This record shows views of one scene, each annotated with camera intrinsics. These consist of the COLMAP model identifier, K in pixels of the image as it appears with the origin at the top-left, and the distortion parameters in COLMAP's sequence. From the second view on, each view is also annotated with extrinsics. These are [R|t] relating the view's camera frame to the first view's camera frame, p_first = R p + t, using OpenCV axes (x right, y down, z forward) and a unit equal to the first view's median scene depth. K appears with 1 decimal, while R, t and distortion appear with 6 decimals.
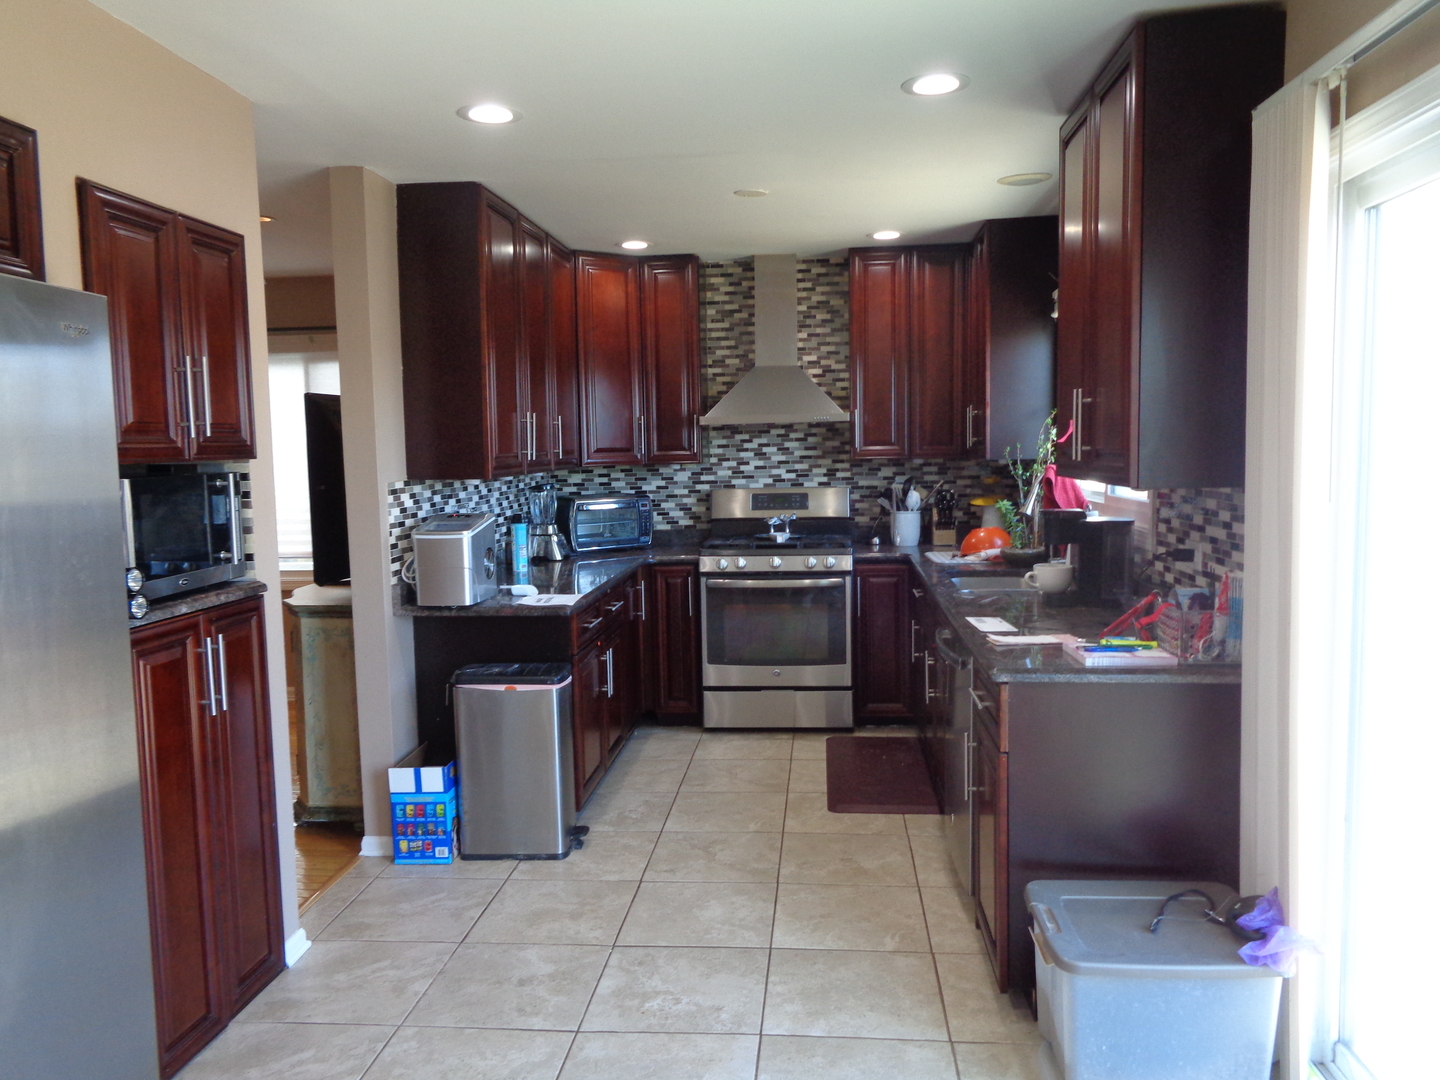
lens RADIAL K [[1074.2, 0, 719.1], [0, 1074.2, 538.1], [0, 0, 1]] dist [0.001348, 0.001958]
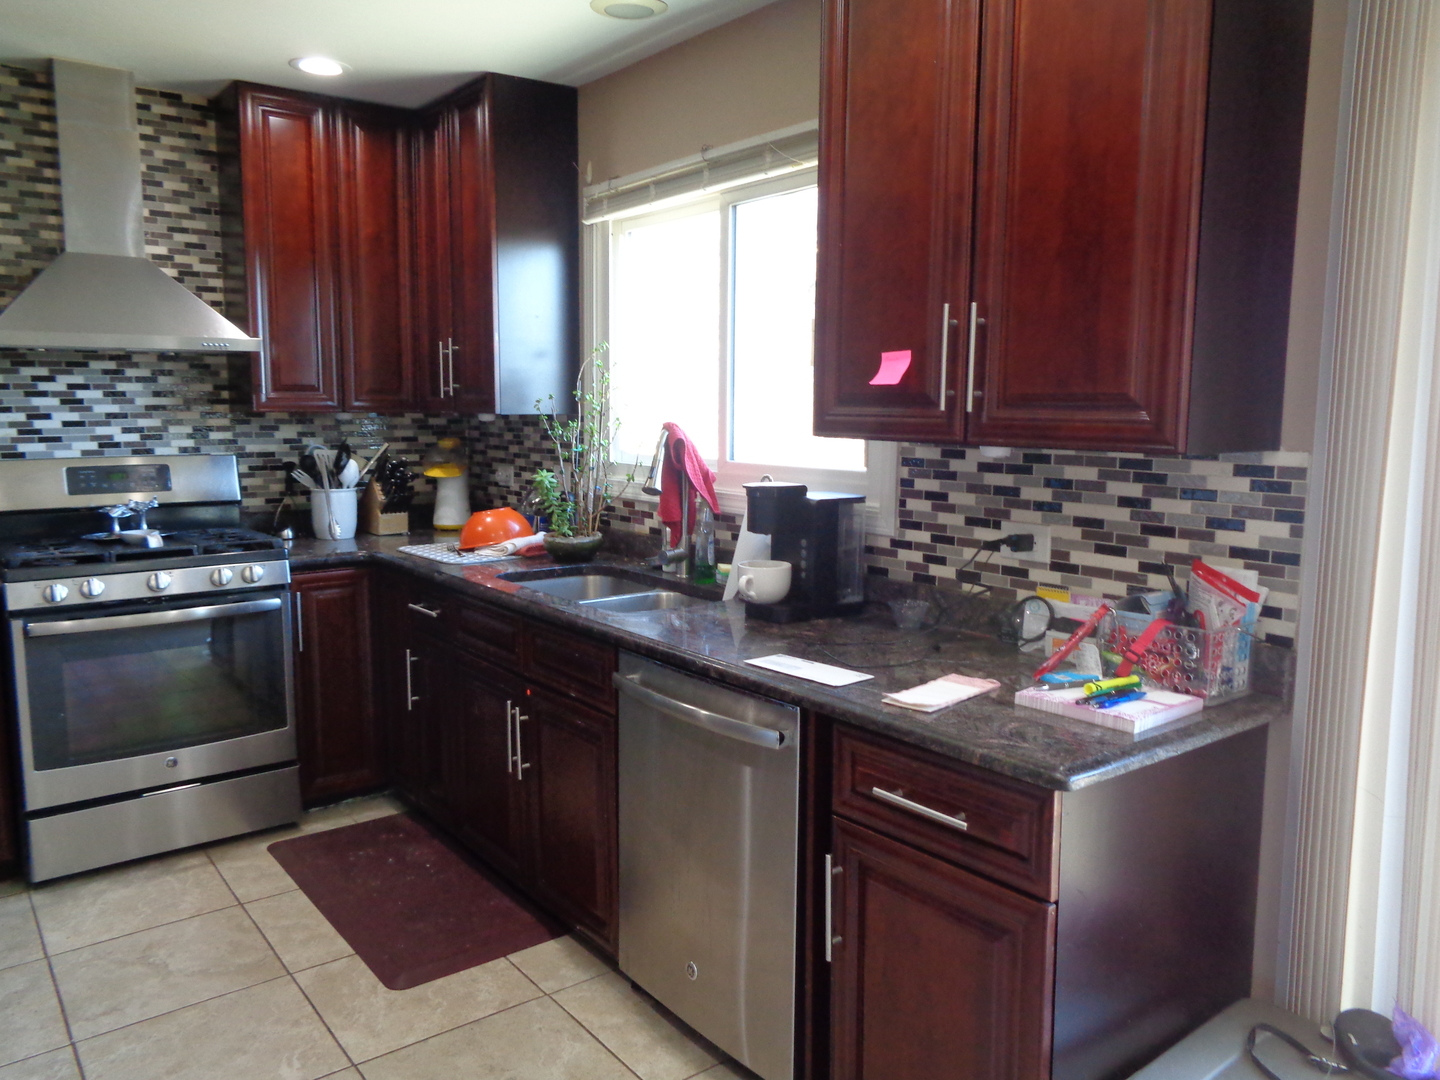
lens RADIAL K [[1074.2, 0, 722.8], [0, 1074.2, 539.2], [0, 0, 1]] dist [0.001348, 0.001958]
pose [[0.725728, -0.065158, 0.684890, -0.116961], [0.041047, 0.997832, 0.051435, -0.017205], [-0.686756, -0.009215, 0.726829, 0.313453]]
